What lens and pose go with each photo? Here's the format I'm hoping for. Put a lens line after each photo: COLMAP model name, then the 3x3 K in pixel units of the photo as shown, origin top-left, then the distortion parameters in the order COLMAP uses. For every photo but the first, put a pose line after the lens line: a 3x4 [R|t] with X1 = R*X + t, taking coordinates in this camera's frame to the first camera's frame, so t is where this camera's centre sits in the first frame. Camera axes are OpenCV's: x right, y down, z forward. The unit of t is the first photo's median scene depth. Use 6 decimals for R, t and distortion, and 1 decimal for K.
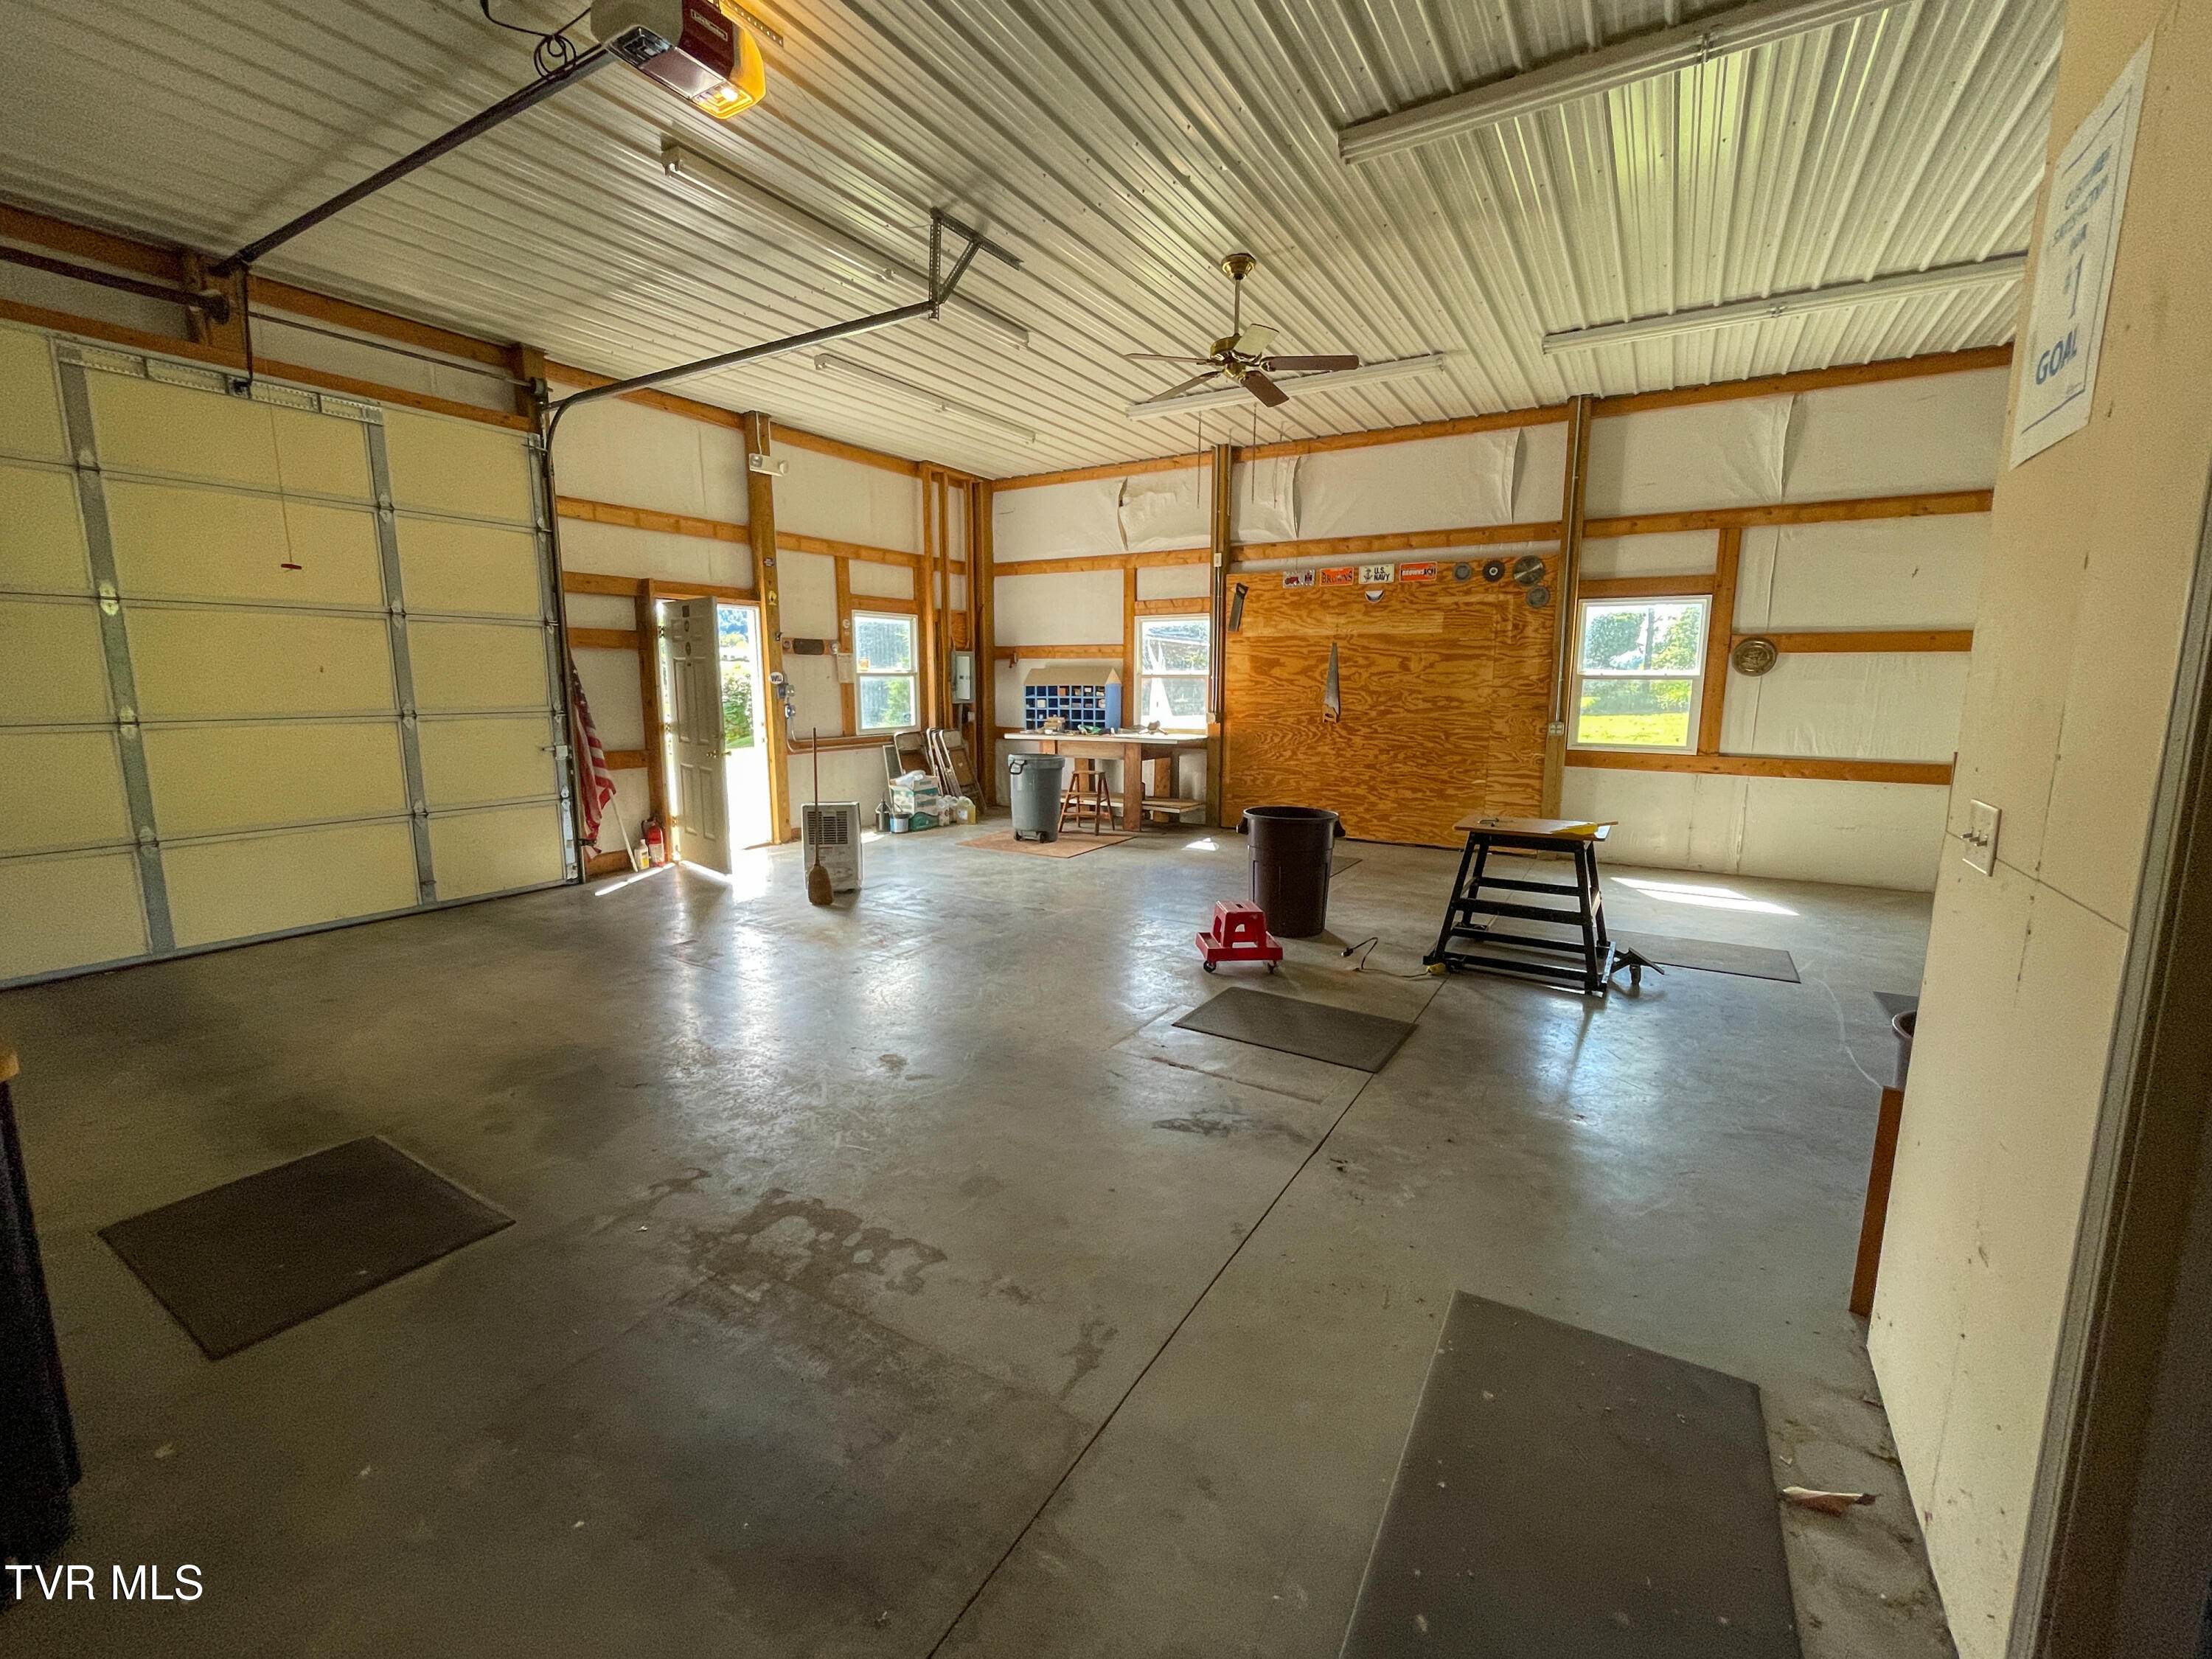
lens RADIAL K [[922.9, 0, 1105.9], [0, 922.9, 821.2], [0, 0, 1]] dist [-0.002504, -0.000069]
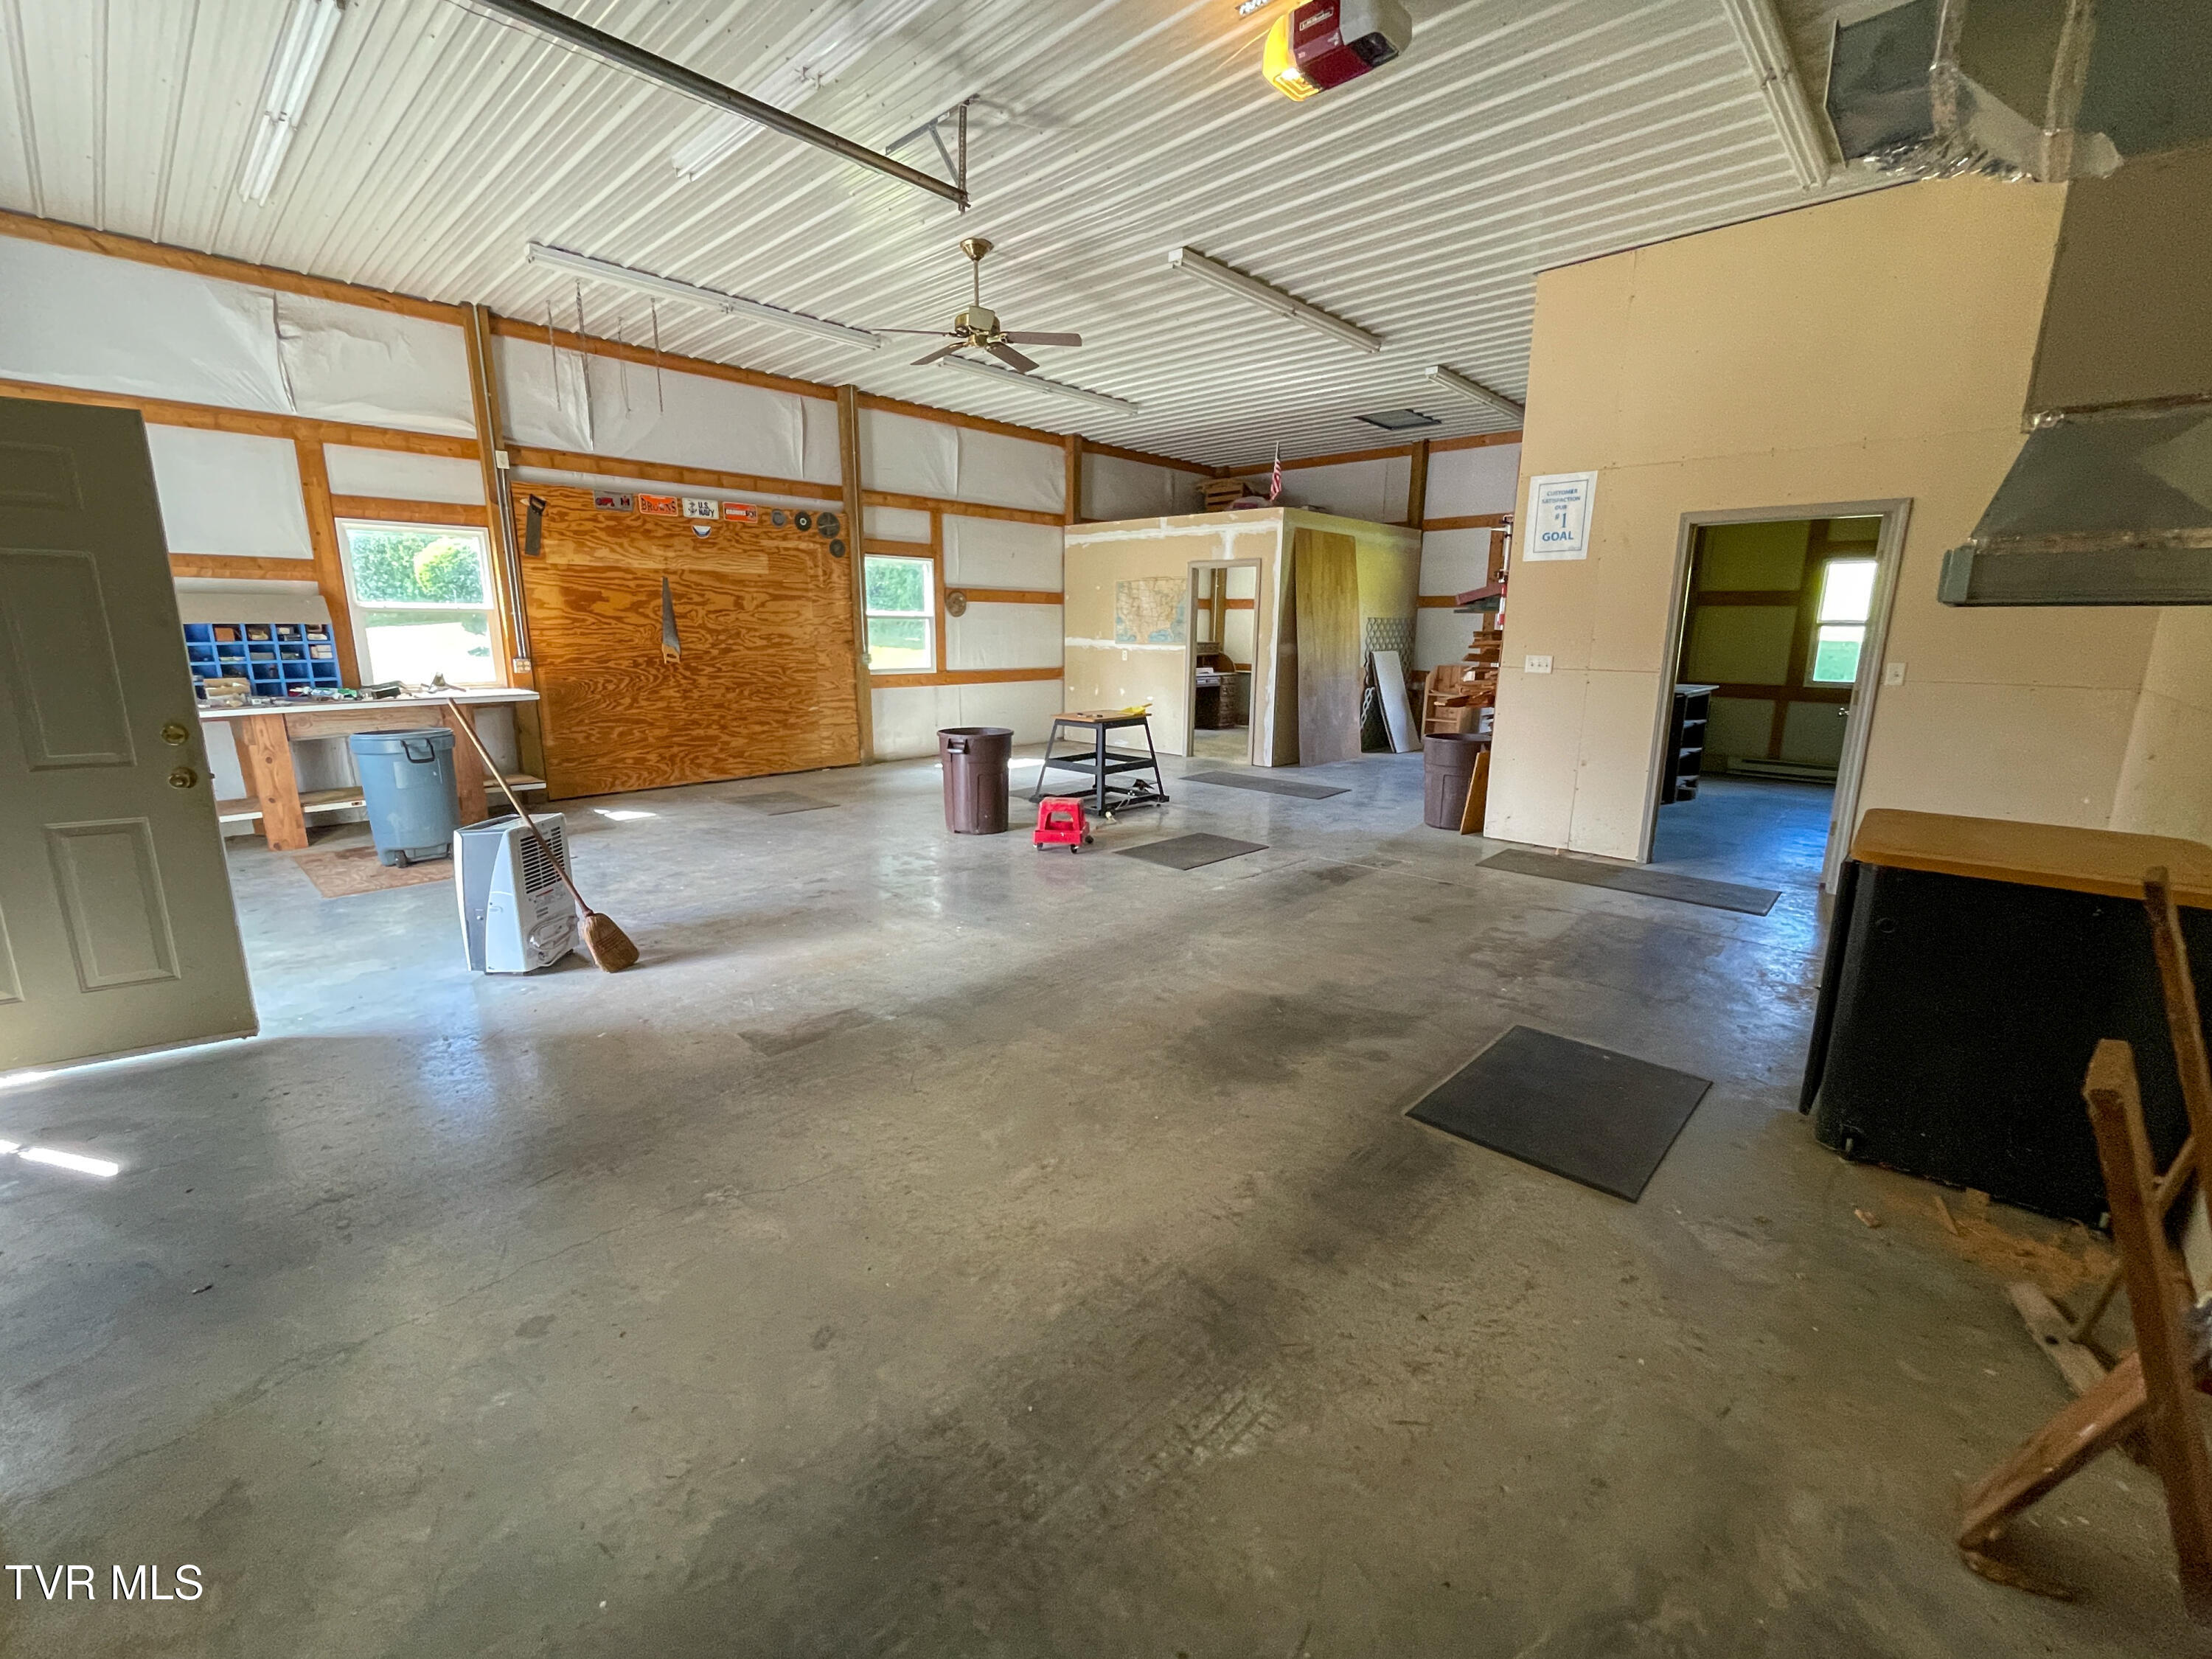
lens RADIAL K [[922.9, 0, 1105.9], [0, 922.9, 821.2], [0, 0, 1]] dist [-0.002504, -0.000069]
pose [[0.207223, -0.203824, 0.956825, -0.628375], [0.144111, 0.973745, 0.176217, -0.055272], [-0.967621, 0.101372, 0.231155, 0.392211]]
